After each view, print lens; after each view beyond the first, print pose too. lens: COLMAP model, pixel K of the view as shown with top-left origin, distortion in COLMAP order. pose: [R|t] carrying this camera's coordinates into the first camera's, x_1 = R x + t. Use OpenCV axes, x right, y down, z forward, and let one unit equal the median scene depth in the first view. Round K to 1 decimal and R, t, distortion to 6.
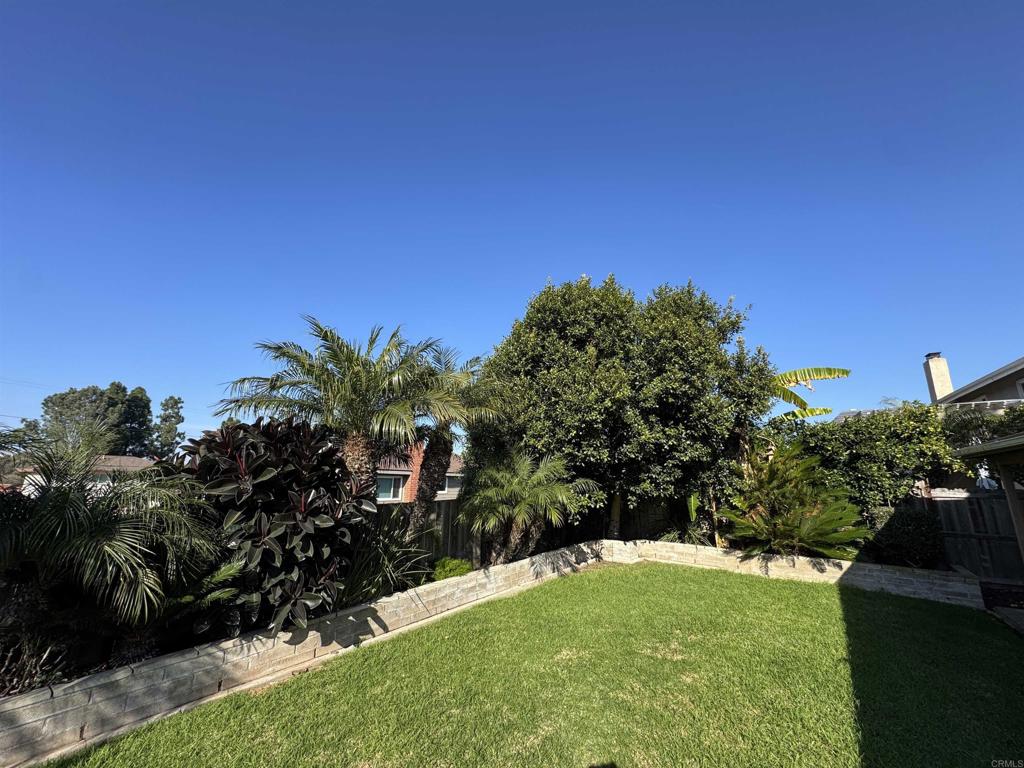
lens RADIAL K [[405.8, 0, 515.0], [0, 405.8, 381.6], [0, 0, 1]] dist [-0.004299, 0.000266]
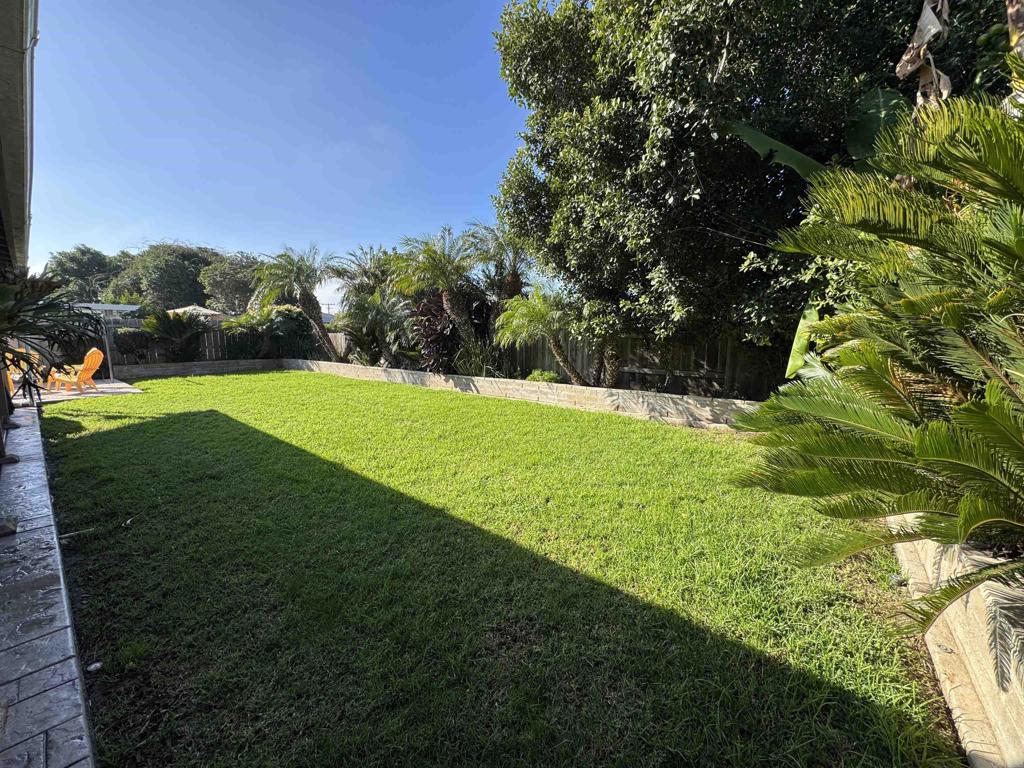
lens RADIAL K [[405.8, 0, 513.4], [0, 405.8, 387.5], [0, 0, 1]] dist [-0.004299, 0.000266]
pose [[-0.064927, 0.126518, -0.989837, 0.989219], [0.230819, 0.966934, 0.108450, 0.275983], [0.970828, -0.221432, -0.091983, 0.865733]]
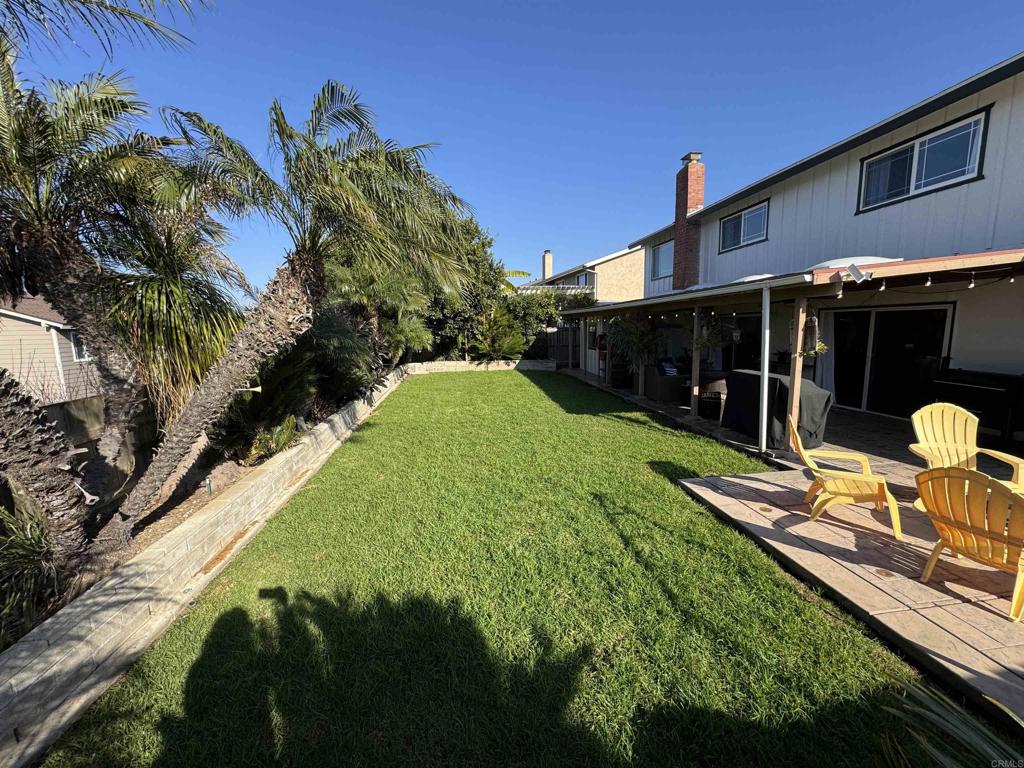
lens RADIAL K [[405.8, 0, 514.1], [0, 405.8, 384.3], [0, 0, 1]] dist [-0.004299, 0.000266]
pose [[0.719894, -0.124019, 0.682914, -0.734754], [-0.134895, 0.940147, 0.312933, -0.132332], [-0.680849, -0.317400, 0.660077, -0.510398]]
